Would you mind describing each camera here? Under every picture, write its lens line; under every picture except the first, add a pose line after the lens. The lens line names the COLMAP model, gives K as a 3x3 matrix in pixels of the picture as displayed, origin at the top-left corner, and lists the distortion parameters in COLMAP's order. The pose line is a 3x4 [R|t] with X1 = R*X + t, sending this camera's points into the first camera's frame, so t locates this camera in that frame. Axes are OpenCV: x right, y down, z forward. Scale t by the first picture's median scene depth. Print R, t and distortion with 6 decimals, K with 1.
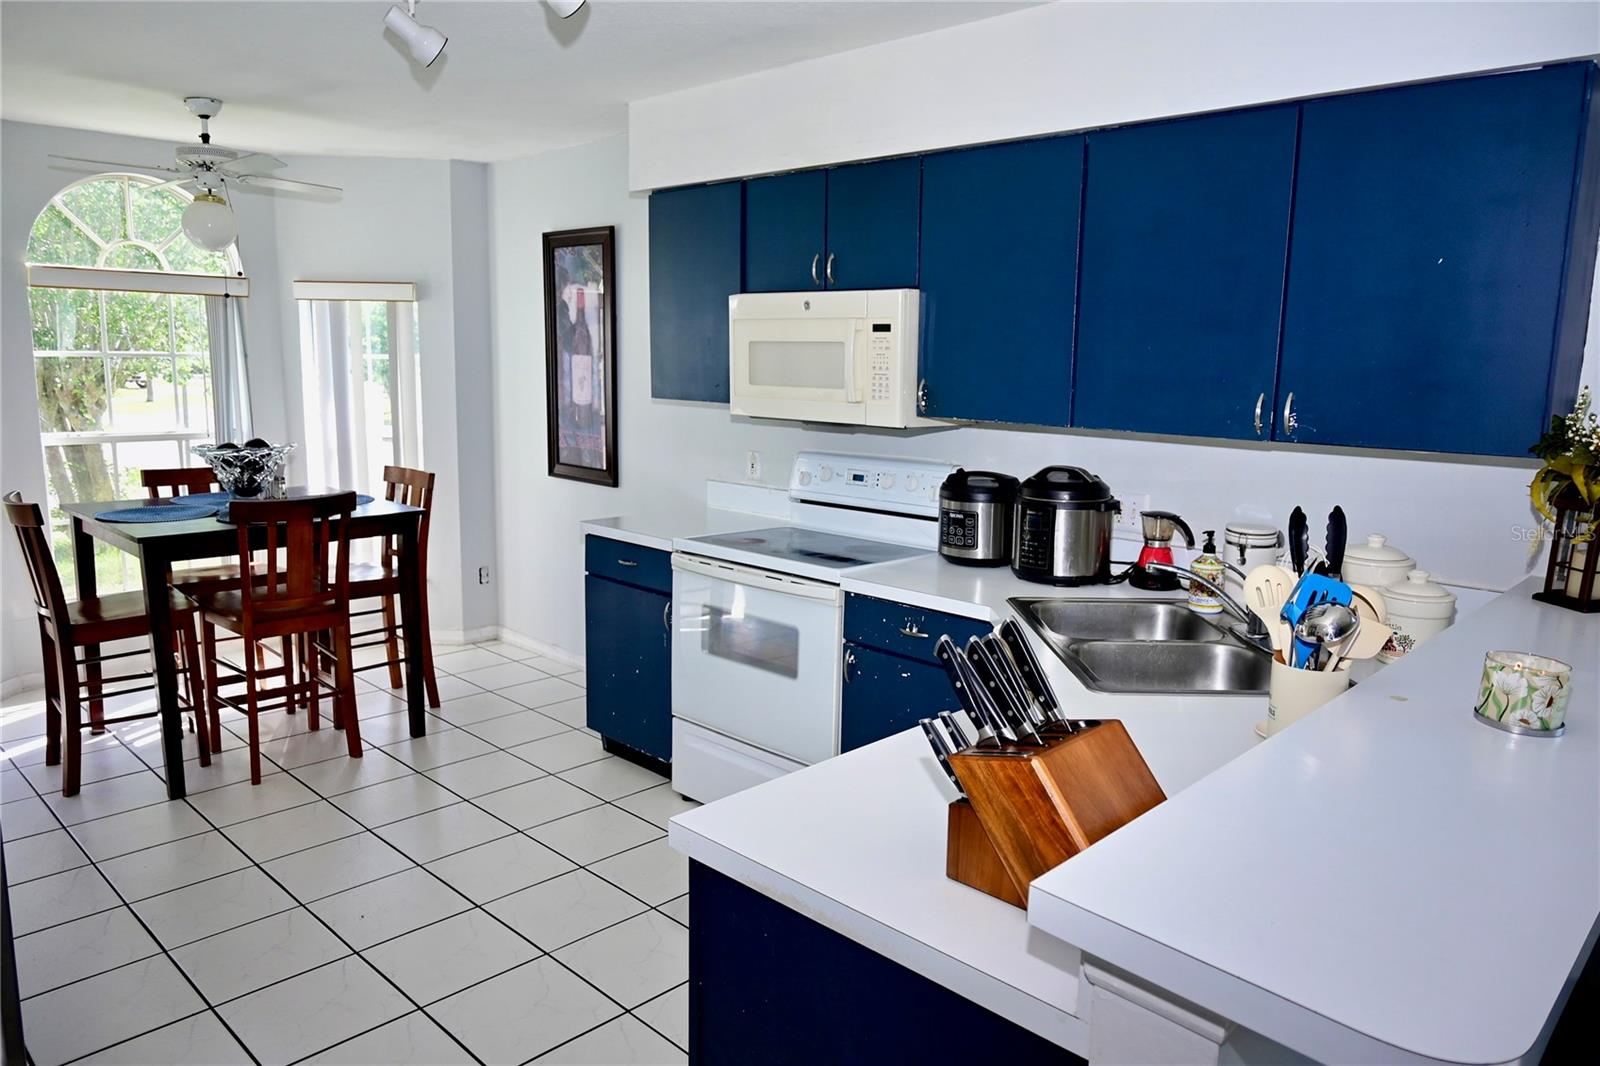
lens RADIAL K [[1093.2, 0, 800.8], [0, 1093.2, 532.9], [0, 0, 1]] dist [-0.005993, 0.002908]
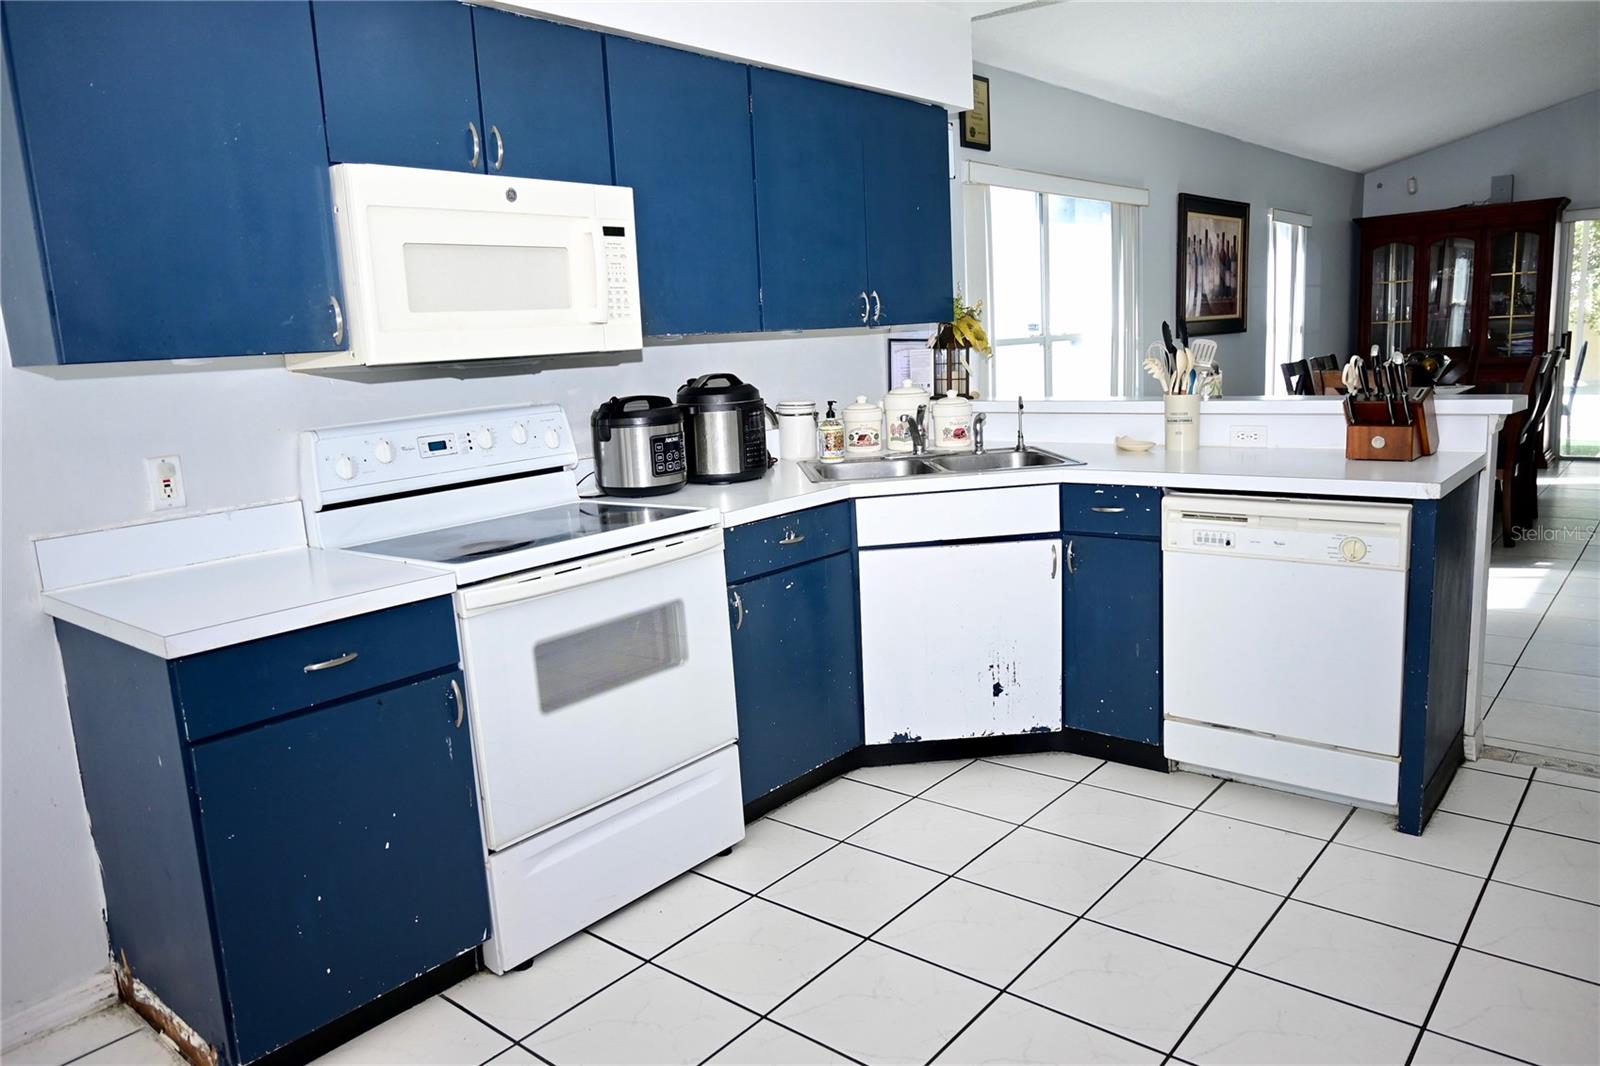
lens RADIAL K [[1093.2, 0, 800.8], [0, 1093.2, 532.9], [0, 0, 1]] dist [-0.005993, 0.002908]
pose [[-0.067833, -0.193881, 0.978677, -0.678484], [0.215271, 0.954986, 0.204108, -0.090531], [-0.974196, 0.224526, -0.023043, 0.788920]]
